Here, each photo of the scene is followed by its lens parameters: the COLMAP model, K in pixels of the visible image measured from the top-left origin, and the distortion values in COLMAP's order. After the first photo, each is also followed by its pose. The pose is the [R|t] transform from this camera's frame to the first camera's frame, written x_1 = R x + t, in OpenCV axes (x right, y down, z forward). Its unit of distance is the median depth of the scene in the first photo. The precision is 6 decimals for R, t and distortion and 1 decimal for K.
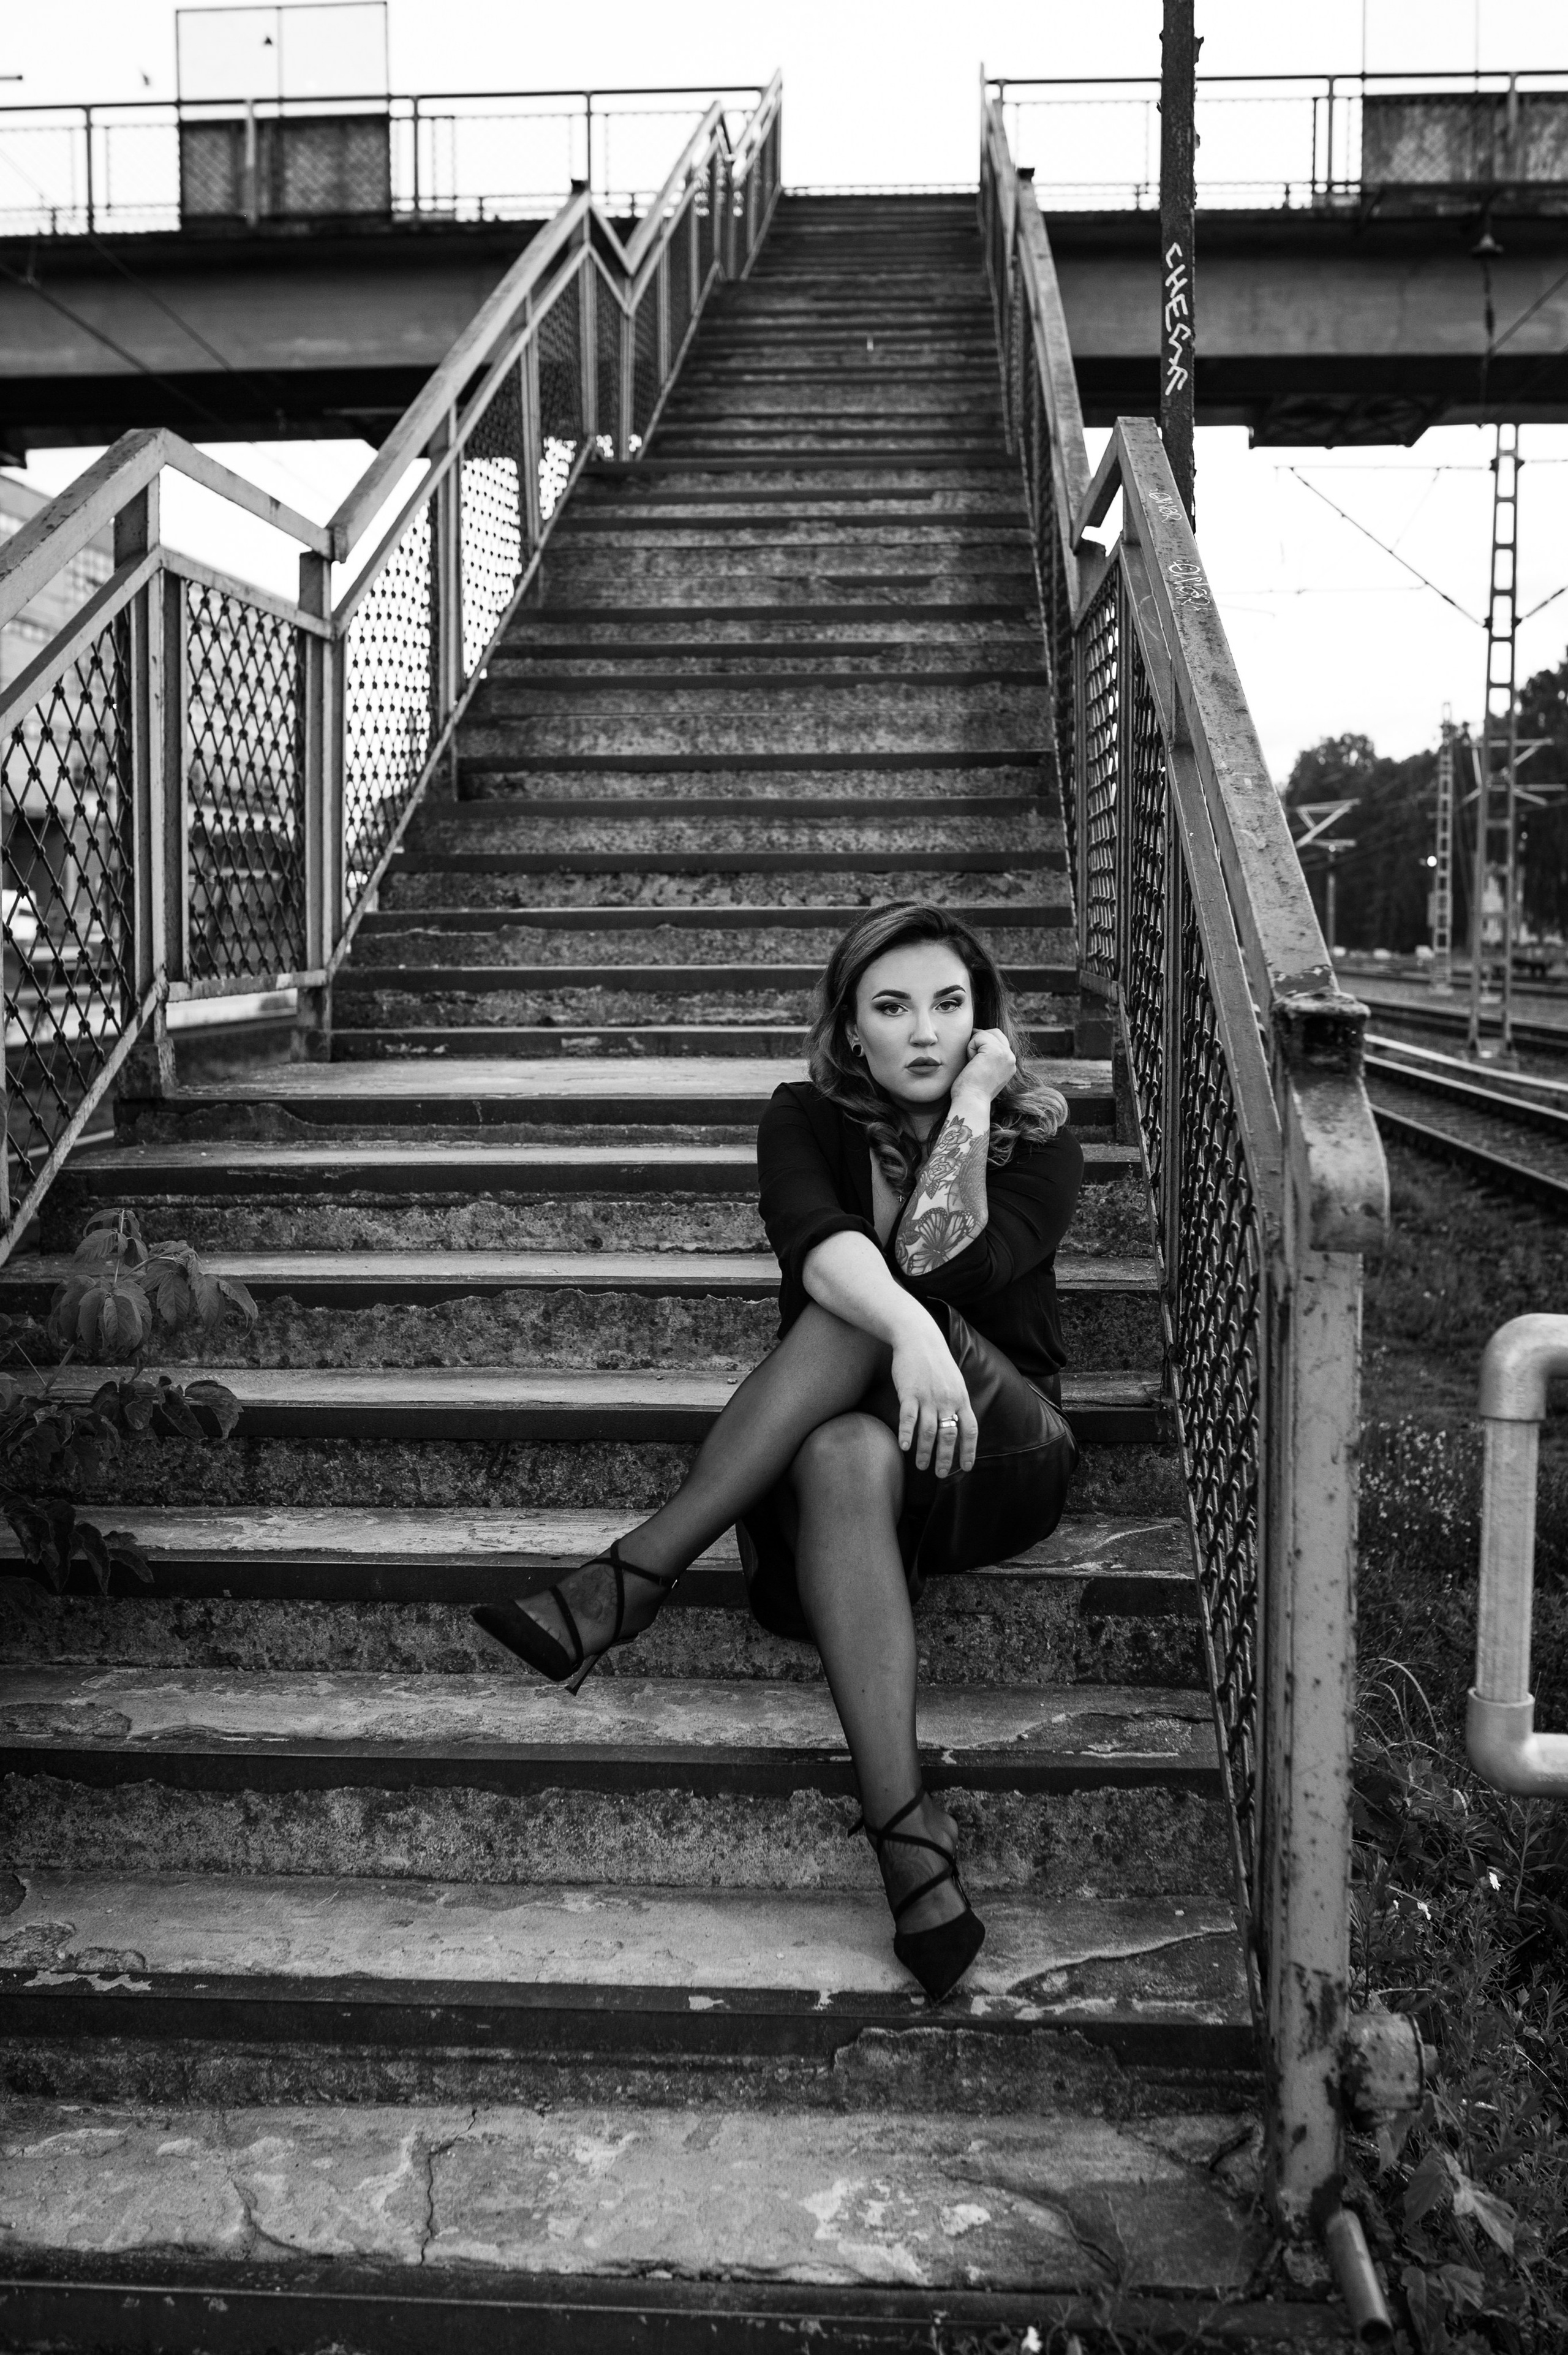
lens RADIAL K [[2813.5, 0, 784.1], [0, 2813.5, 1172.3], [0, 0, 1]] dist [-0.028954, 0.000000]
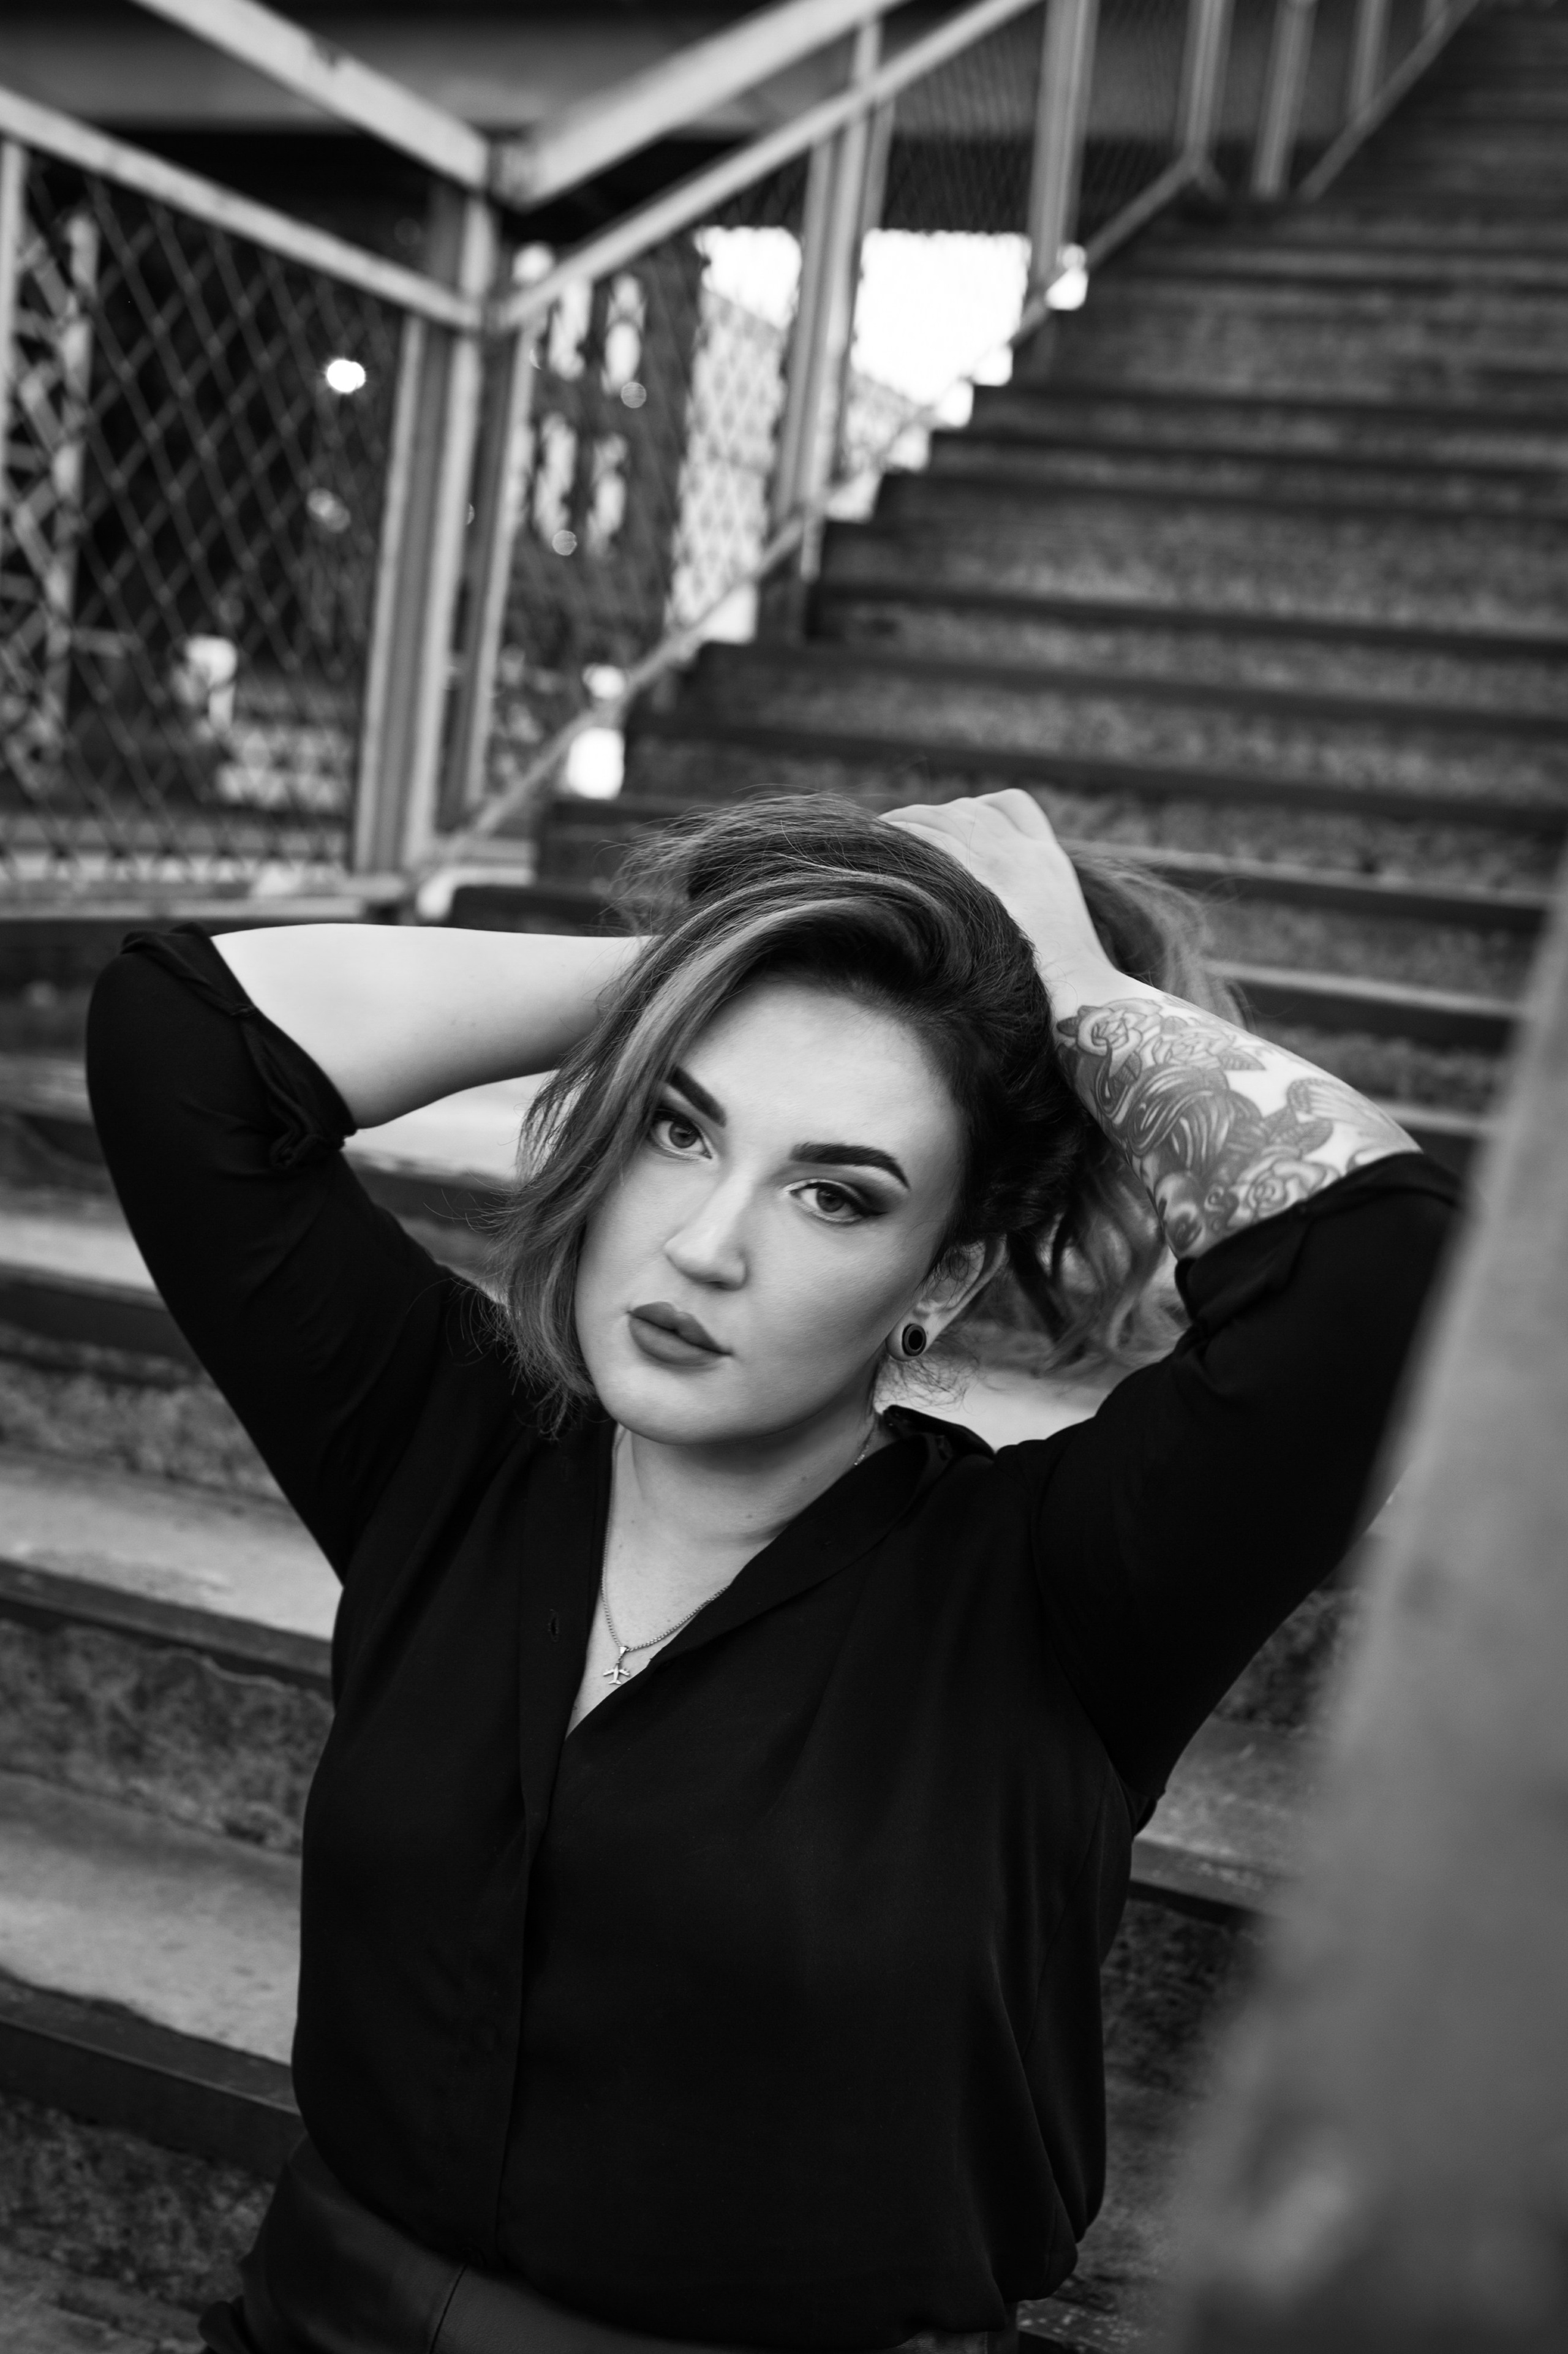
lens RADIAL K [[2812.6, 0, 785.8], [0, 2812.6, 1185.3], [0, 0, 1]] dist [-0.028954, 0.000000]
pose [[0.948493, 0.148495, -0.279838, 0.080136], [-0.138039, 0.988795, 0.056829, -0.044064], [0.285142, -0.015274, 0.958364, 0.370580]]
